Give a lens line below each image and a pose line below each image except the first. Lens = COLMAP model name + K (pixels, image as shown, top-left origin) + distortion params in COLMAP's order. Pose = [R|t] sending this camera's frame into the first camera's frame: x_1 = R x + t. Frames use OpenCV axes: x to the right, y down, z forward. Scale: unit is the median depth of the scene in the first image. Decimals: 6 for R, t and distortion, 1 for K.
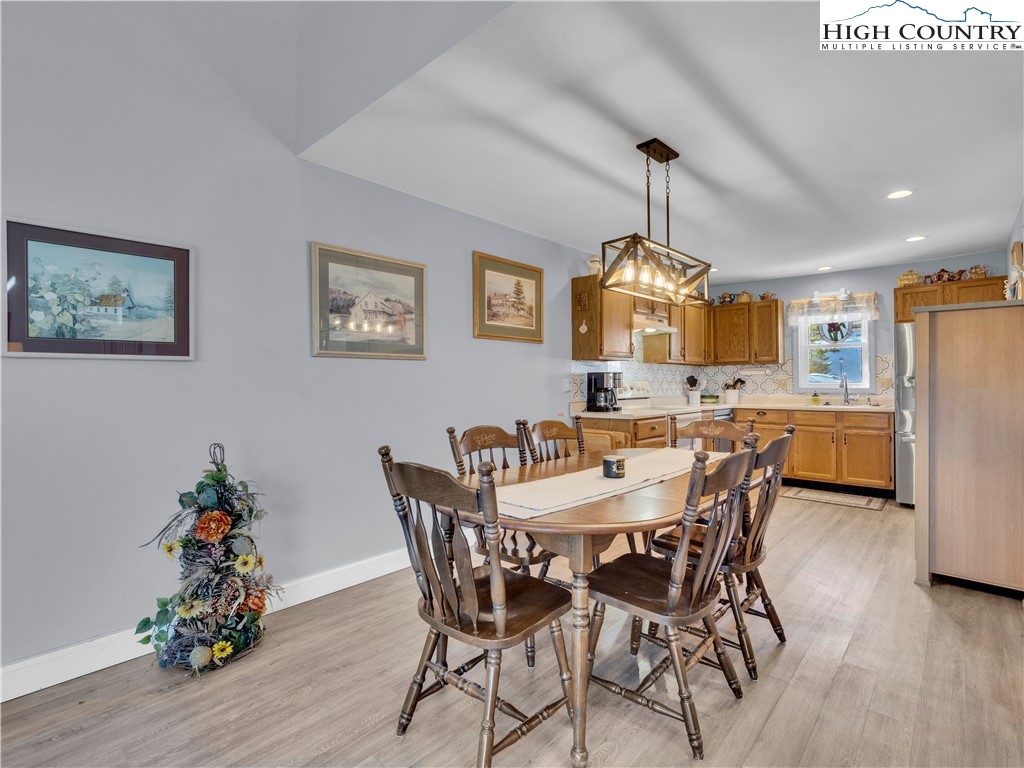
lens RADIAL K [[489.7, 0, 512.5], [0, 489.7, 380.7], [0, 0, 1]] dist [-0.000332, 0.000000]
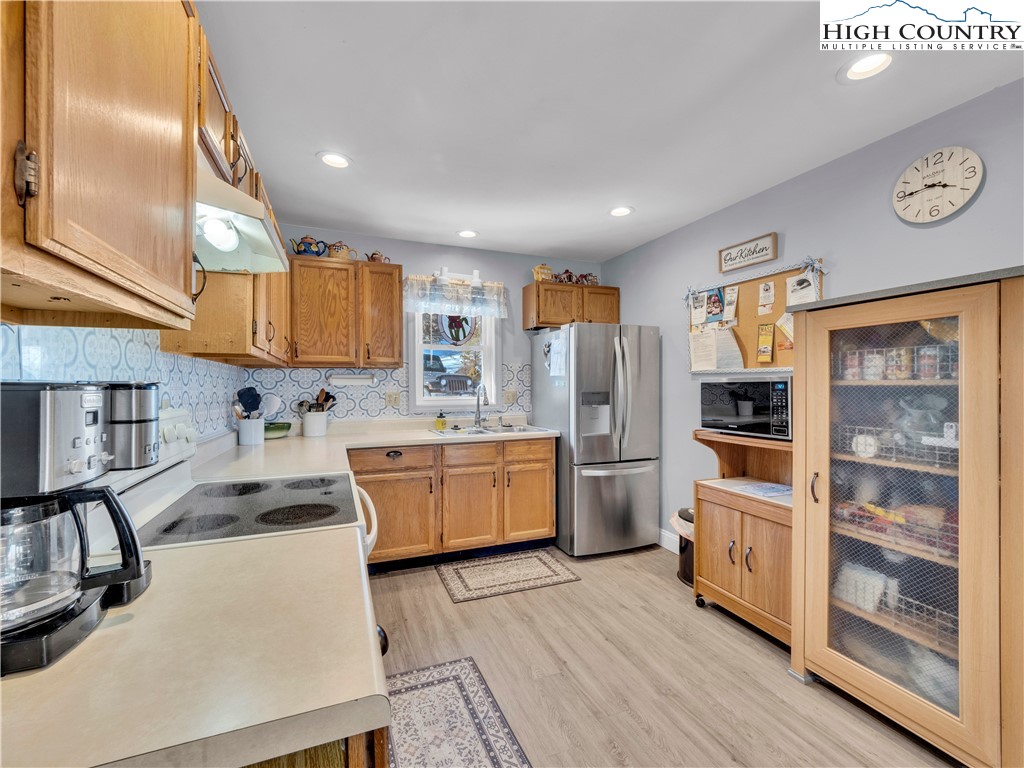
lens RADIAL K [[431.5, 0, 512.8], [0, 431.5, 383.9], [0, 0, 1]] dist [-0.001695, -0.000290]
pose [[0.423682, 0.007192, 0.905783, 0.106690], [-0.003186, 0.999974, -0.006450, -0.012763], [-0.905806, -0.000153, 0.423694, 0.652514]]
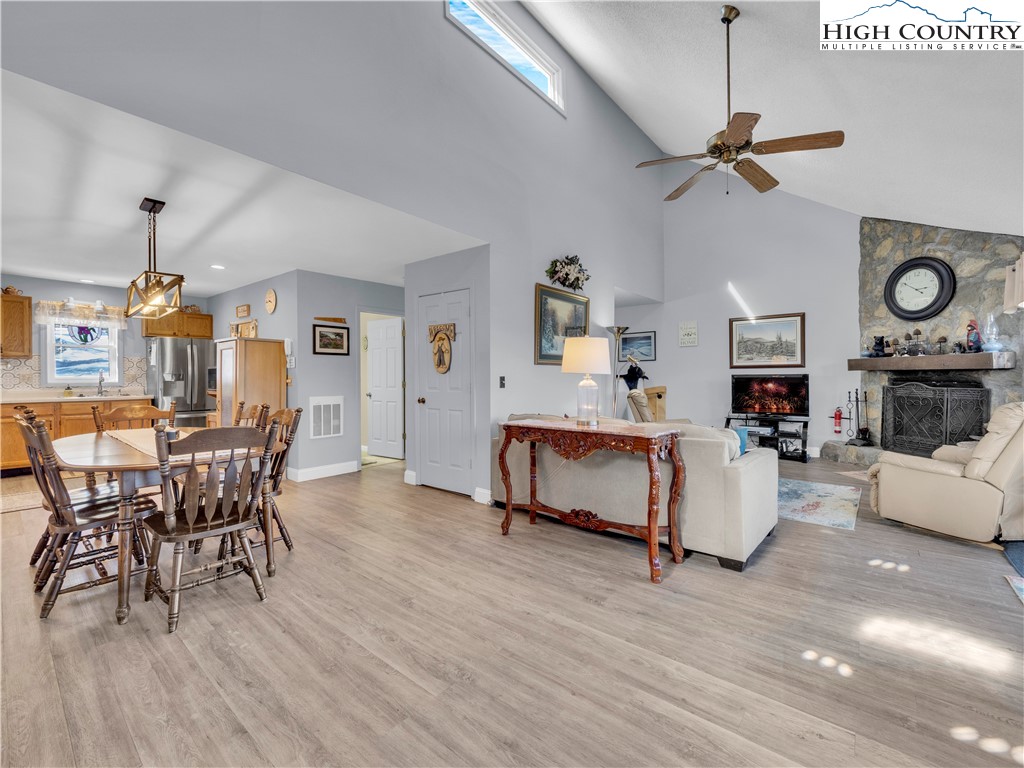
lens RADIAL K [[431.5, 0, 508.9], [0, 431.5, 376.5], [0, 0, 1]] dist [-0.001695, -0.000290]
pose [[-0.052117, 0.007002, 0.998616, -0.432573], [-0.004059, 0.999966, -0.007223, 0.004600], [-0.998633, -0.004430, -0.052087, 0.034606]]
